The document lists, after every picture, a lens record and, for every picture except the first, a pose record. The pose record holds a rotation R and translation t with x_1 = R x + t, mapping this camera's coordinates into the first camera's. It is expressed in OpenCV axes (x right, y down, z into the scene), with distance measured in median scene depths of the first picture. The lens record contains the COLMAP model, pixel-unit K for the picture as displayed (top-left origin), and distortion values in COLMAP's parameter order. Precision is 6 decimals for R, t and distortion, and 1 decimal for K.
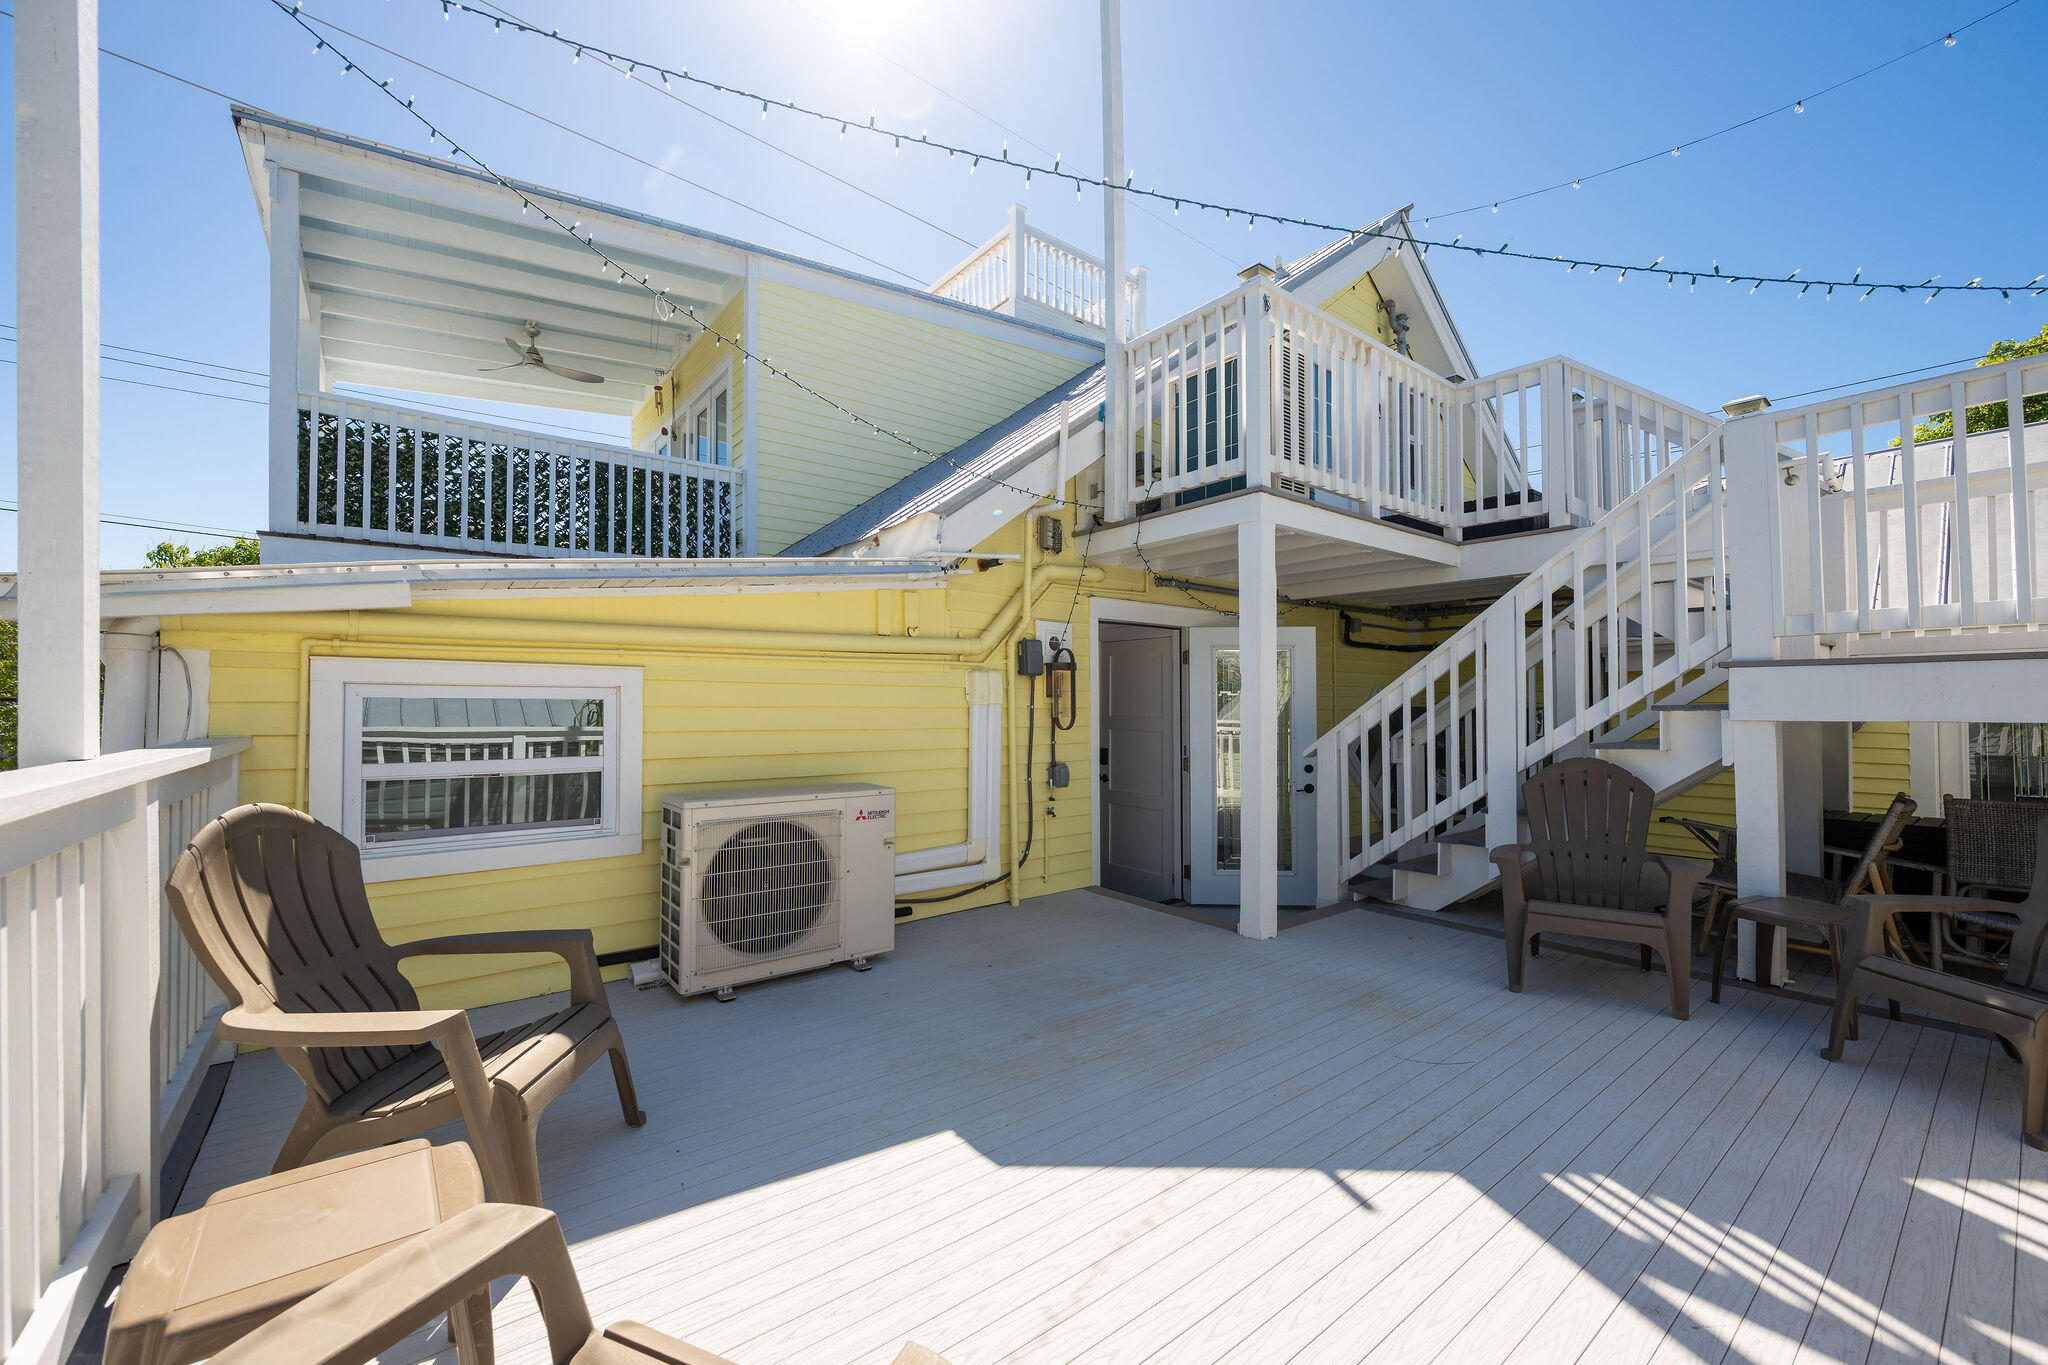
lens RADIAL K [[805.2, 0, 1035.4], [0, 805.2, 692.4], [0, 0, 1]] dist [0.000047, -0.000913]
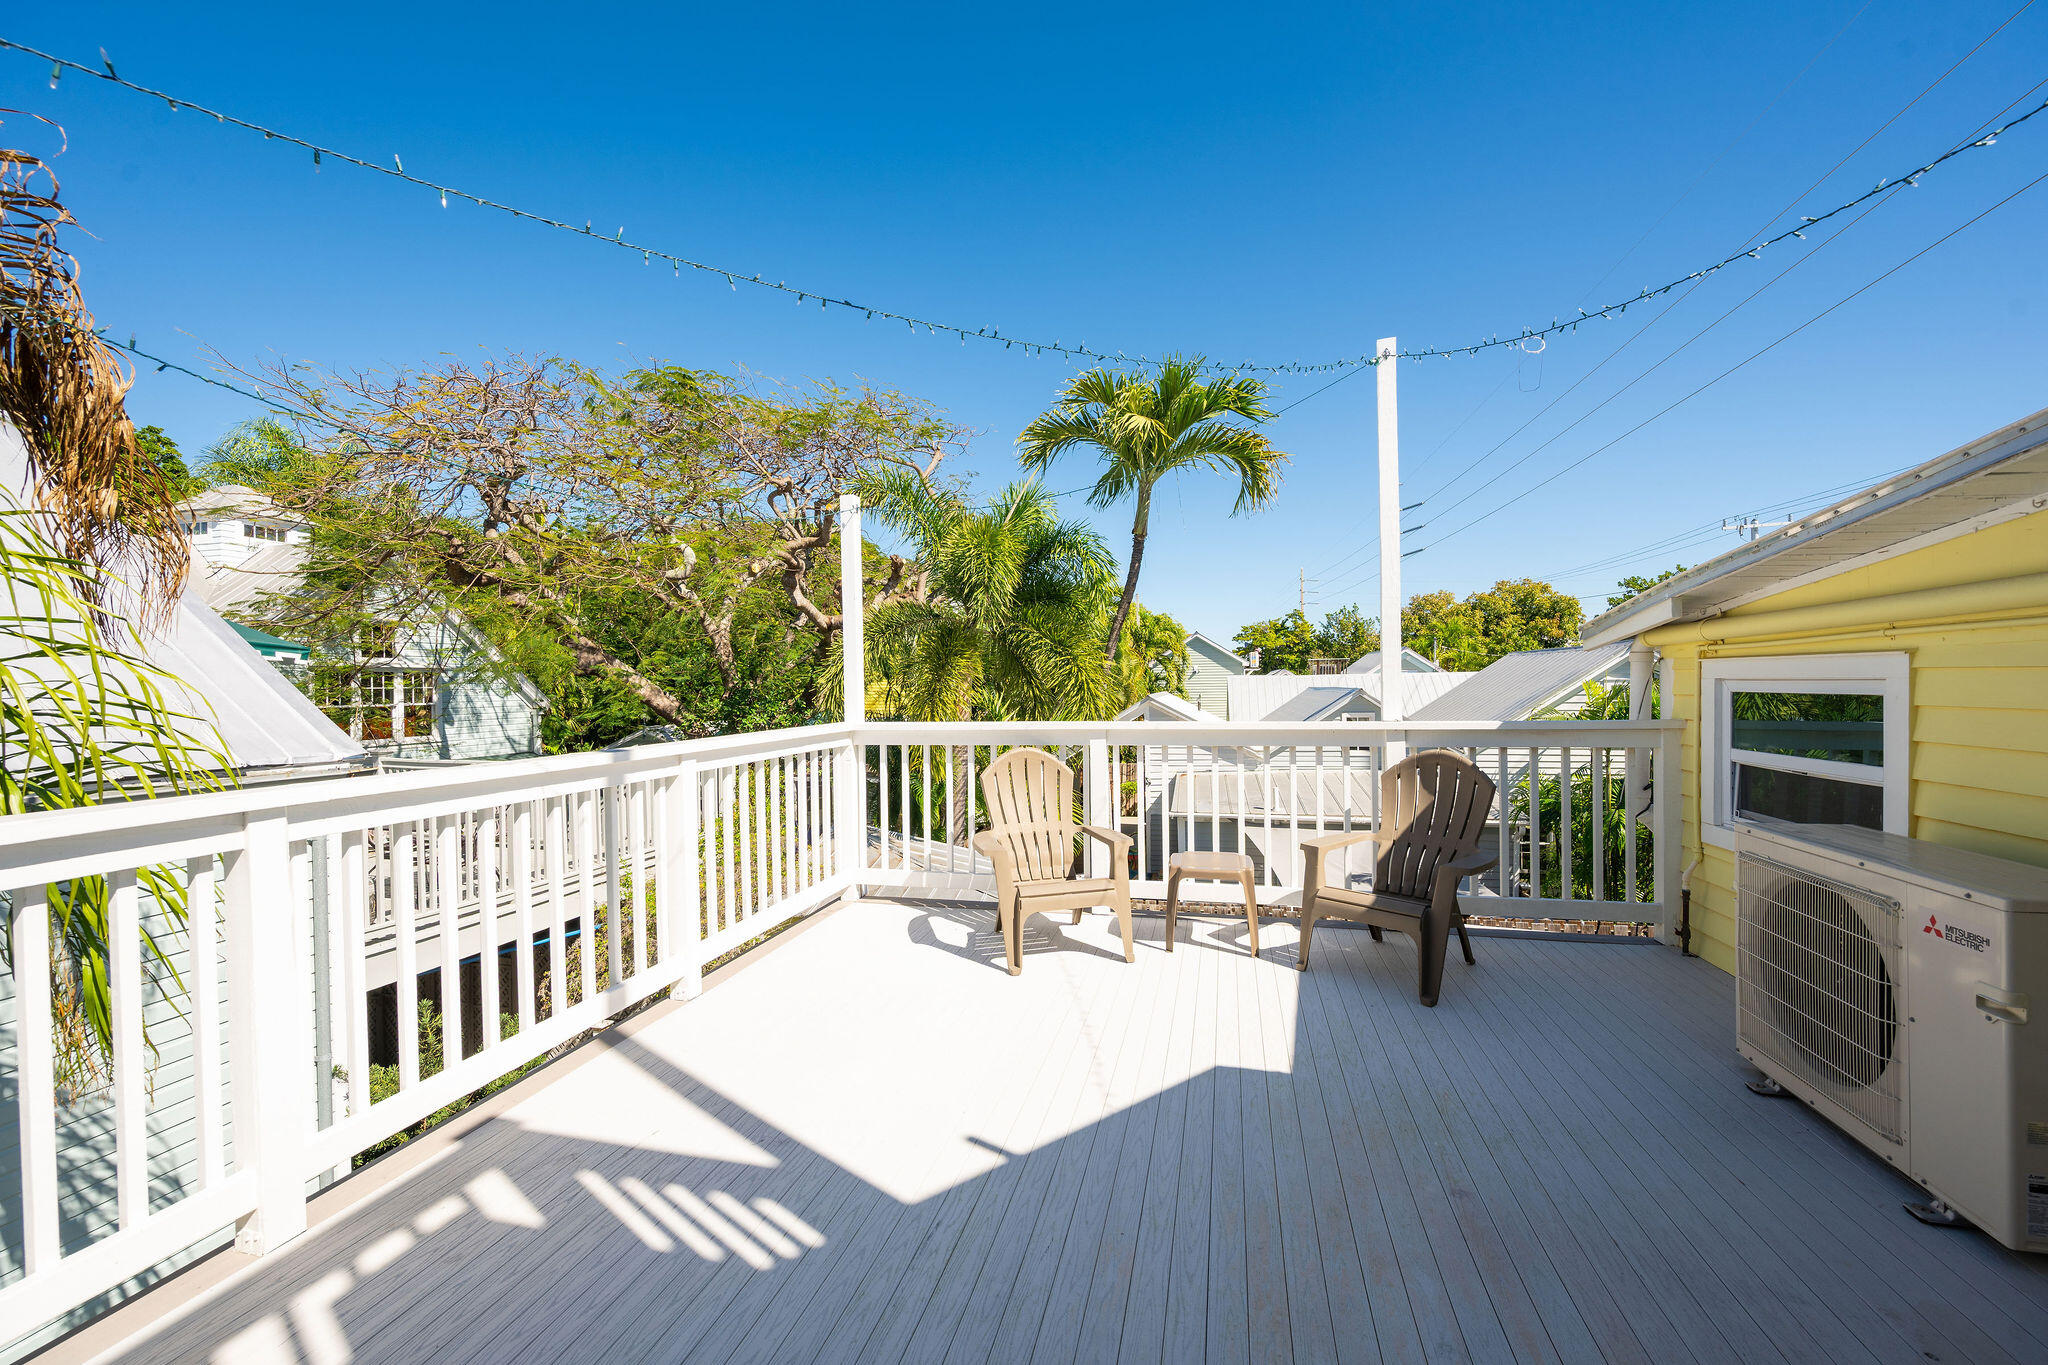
lens RADIAL K [[805.2, 0, 1028.0], [0, 805.2, 690.2], [0, 0, 1]] dist [0.000047, -0.000913]
pose [[-0.791707, 0.016544, -0.610677, 1.018824], [0.026344, 0.999628, -0.007072, -0.019206], [0.610332, -0.021687, -0.791848, 1.920139]]
